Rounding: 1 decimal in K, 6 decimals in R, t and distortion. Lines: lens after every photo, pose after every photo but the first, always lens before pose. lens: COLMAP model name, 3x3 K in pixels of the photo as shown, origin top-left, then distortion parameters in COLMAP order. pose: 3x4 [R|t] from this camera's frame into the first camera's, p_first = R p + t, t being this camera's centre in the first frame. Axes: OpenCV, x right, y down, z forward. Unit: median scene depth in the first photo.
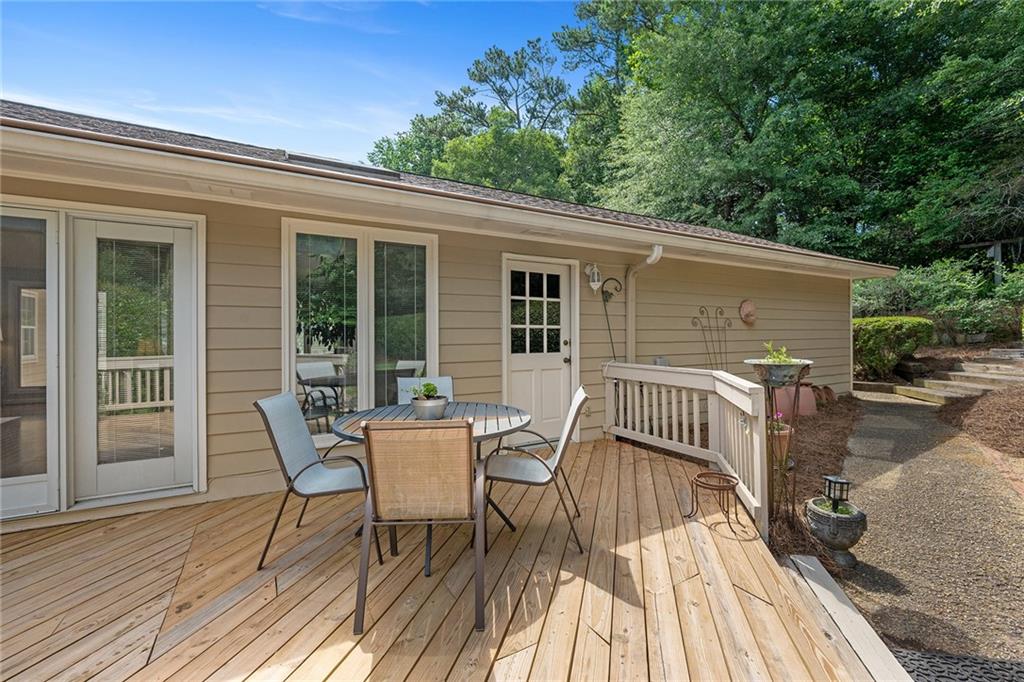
lens RADIAL K [[442.4, 0, 513.4], [0, 442.4, 334.9], [0, 0, 1]] dist [0.000959, 0.000038]
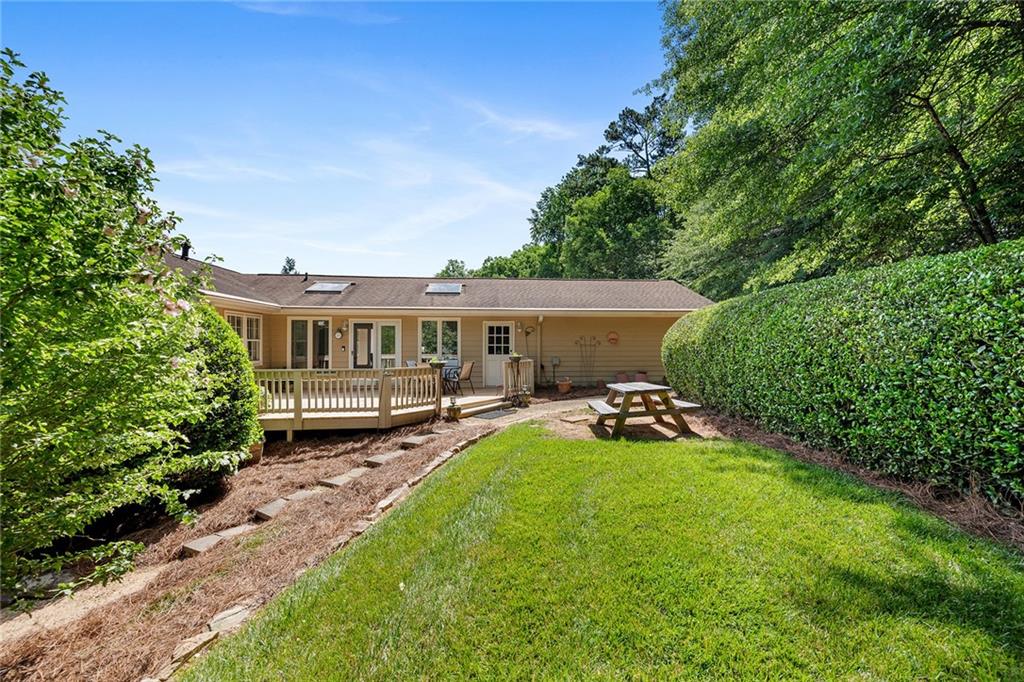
lens RADIAL K [[410.0, 0, 506.5], [0, 410.0, 340.3], [0, 0, 1]] dist [-0.003229, 0.000305]
pose [[0.911074, -0.005806, -0.412201, 1.158165], [-0.002247, 0.999816, -0.019050, 0.000385], [0.412236, 0.018283, 0.910894, -1.356631]]
